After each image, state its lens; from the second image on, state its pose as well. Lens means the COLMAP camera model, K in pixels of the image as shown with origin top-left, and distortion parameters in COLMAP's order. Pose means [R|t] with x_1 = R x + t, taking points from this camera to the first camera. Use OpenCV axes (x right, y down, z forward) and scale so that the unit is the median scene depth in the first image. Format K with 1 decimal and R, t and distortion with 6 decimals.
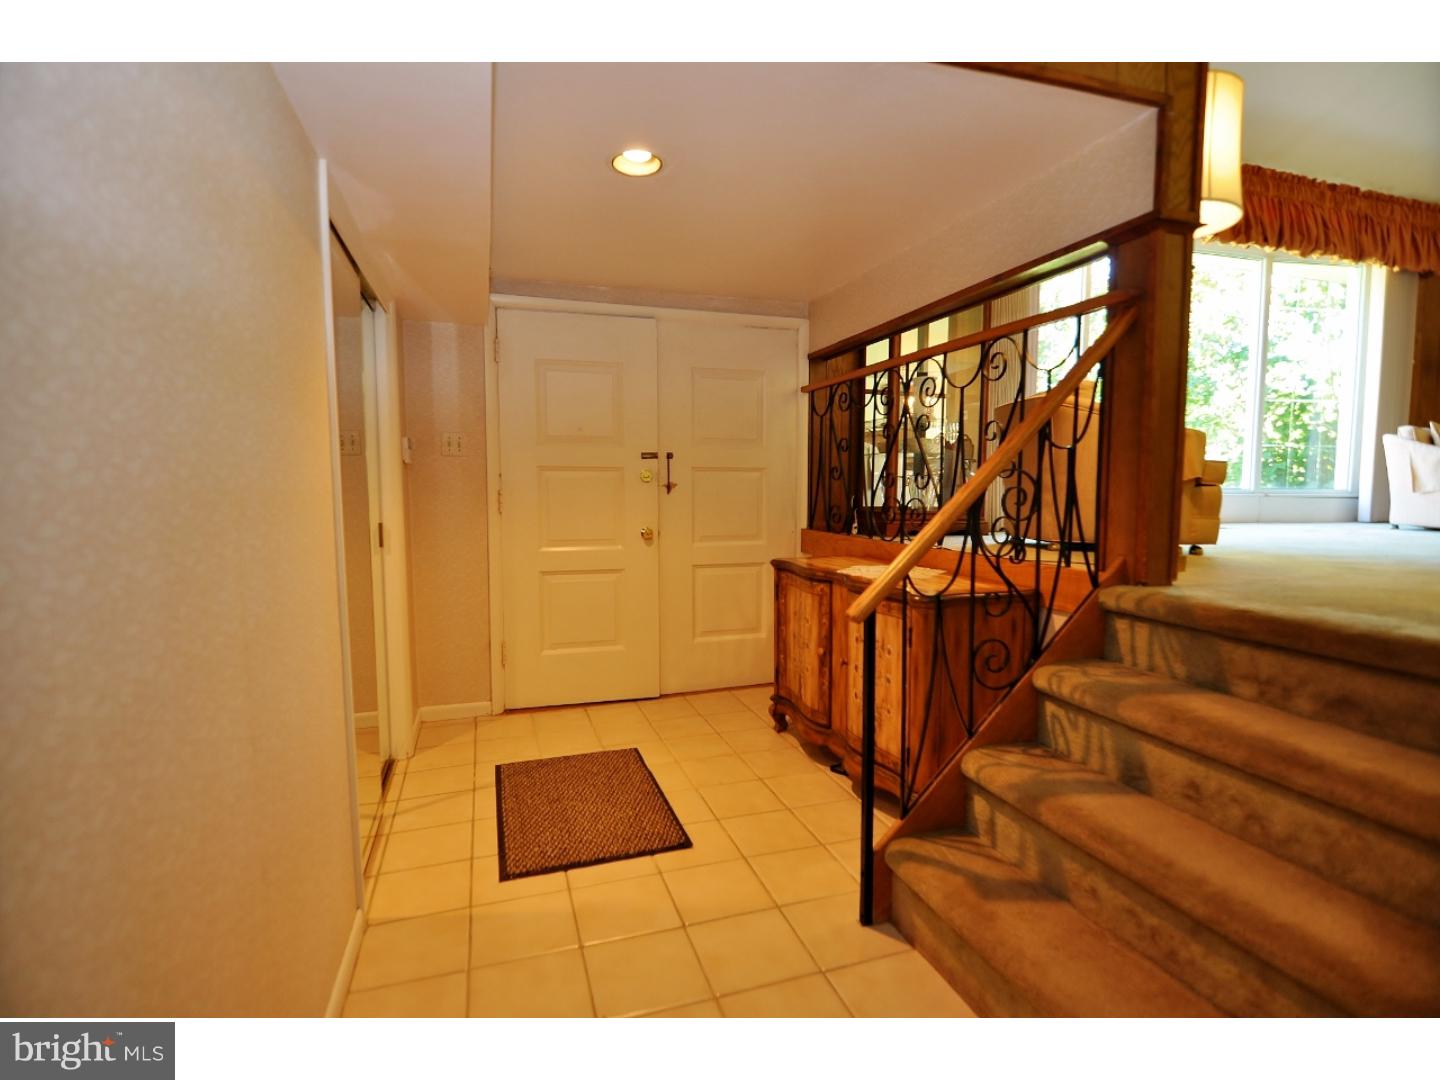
lens RADIAL K [[696.4, 0, 720.0], [0, 696.4, 540.0], [0, 0, 1]] dist [-0.021485, -0.000831]
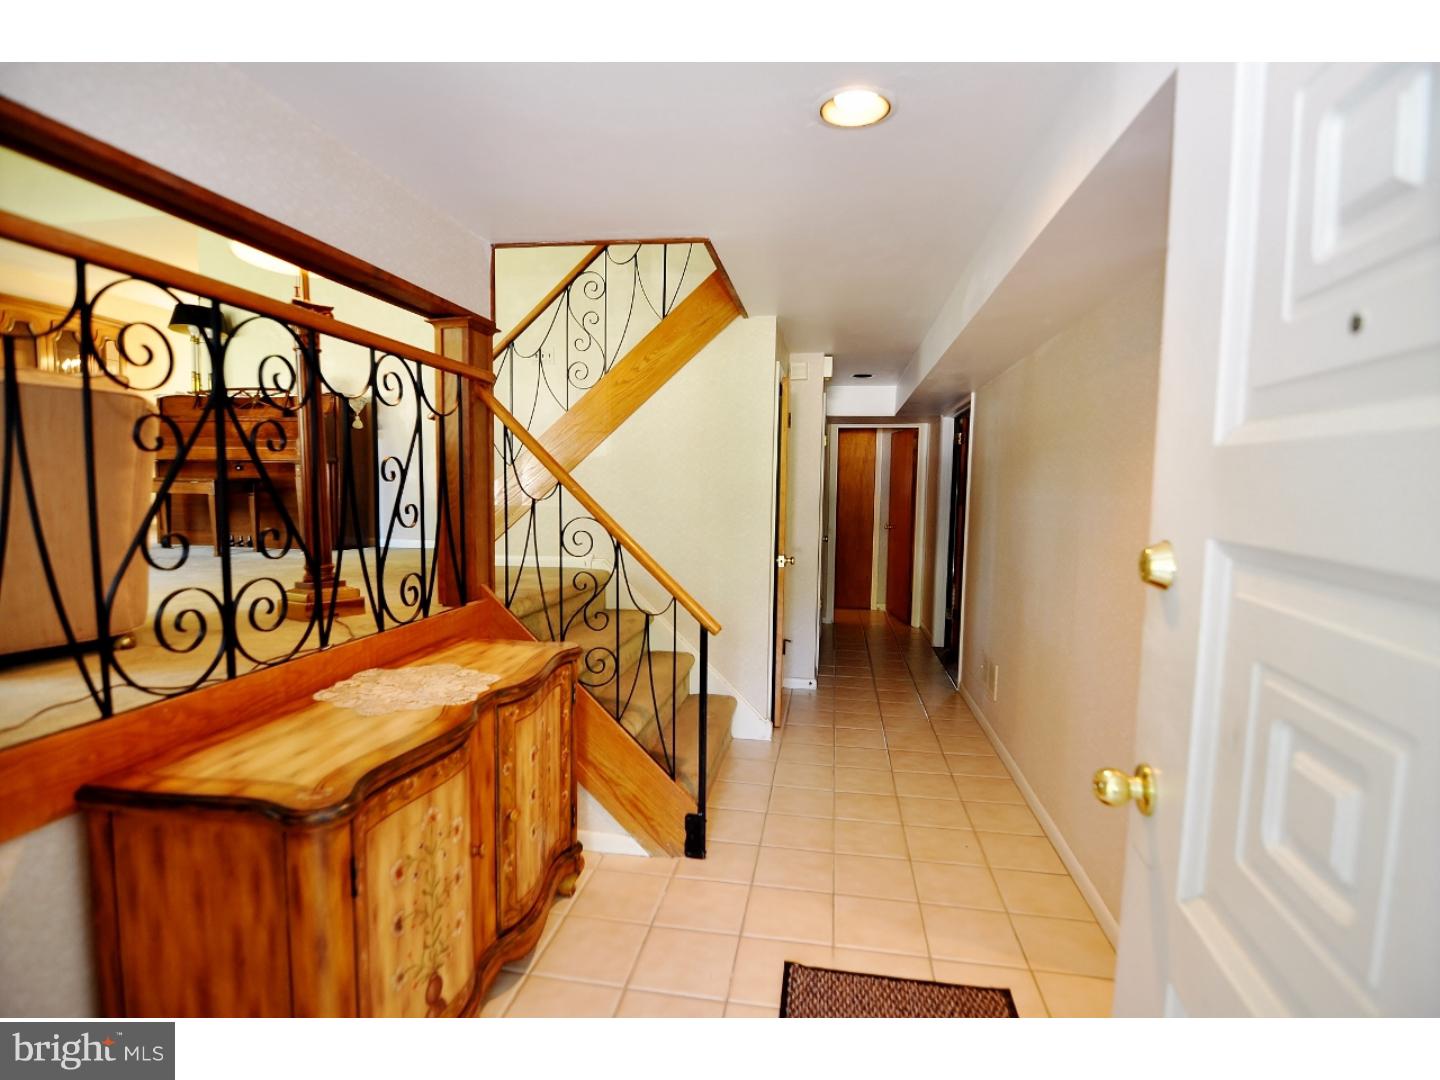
lens RADIAL K [[696.4, 0, 720.0], [0, 696.4, 540.0], [0, 0, 1]] dist [-0.021485, -0.000831]
pose [[-0.887774, -0.041567, 0.458399, -0.304795], [0.029991, 0.988573, 0.147727, -0.183904], [-0.459301, 0.144896, -0.876383, 1.539307]]
